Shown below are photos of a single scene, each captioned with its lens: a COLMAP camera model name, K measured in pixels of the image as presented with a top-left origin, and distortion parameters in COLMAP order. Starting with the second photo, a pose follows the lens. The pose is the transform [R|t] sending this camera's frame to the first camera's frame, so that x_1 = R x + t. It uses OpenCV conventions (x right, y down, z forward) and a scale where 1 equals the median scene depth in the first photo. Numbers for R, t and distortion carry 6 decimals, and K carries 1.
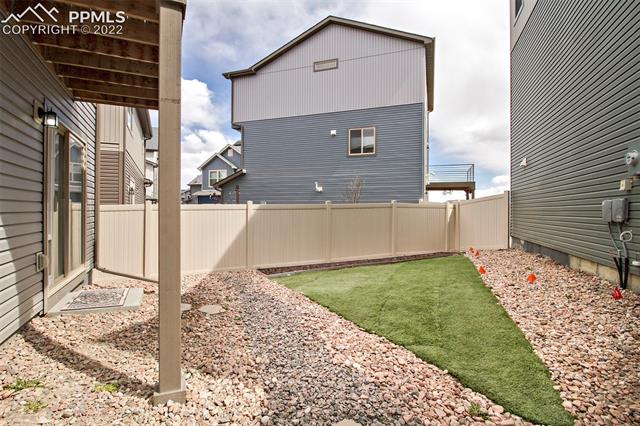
lens RADIAL K [[317.5, 0, 318.3], [0, 317.5, 209.5], [0, 0, 1]] dist [-0.000416, -0.015002]
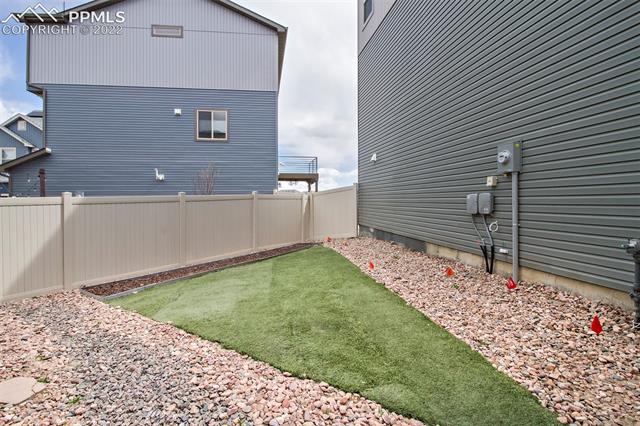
lens RADIAL K [[317.0, 0, 305.9], [0, 317.0, 201.2], [0, 0, 1]] dist [0.001080, -0.012948]
pose [[0.892066, -0.009888, 0.451798, -0.050276], [0.006492, 0.999938, 0.009066, -0.008341], [-0.451859, -0.005154, 0.892074, 0.115251]]
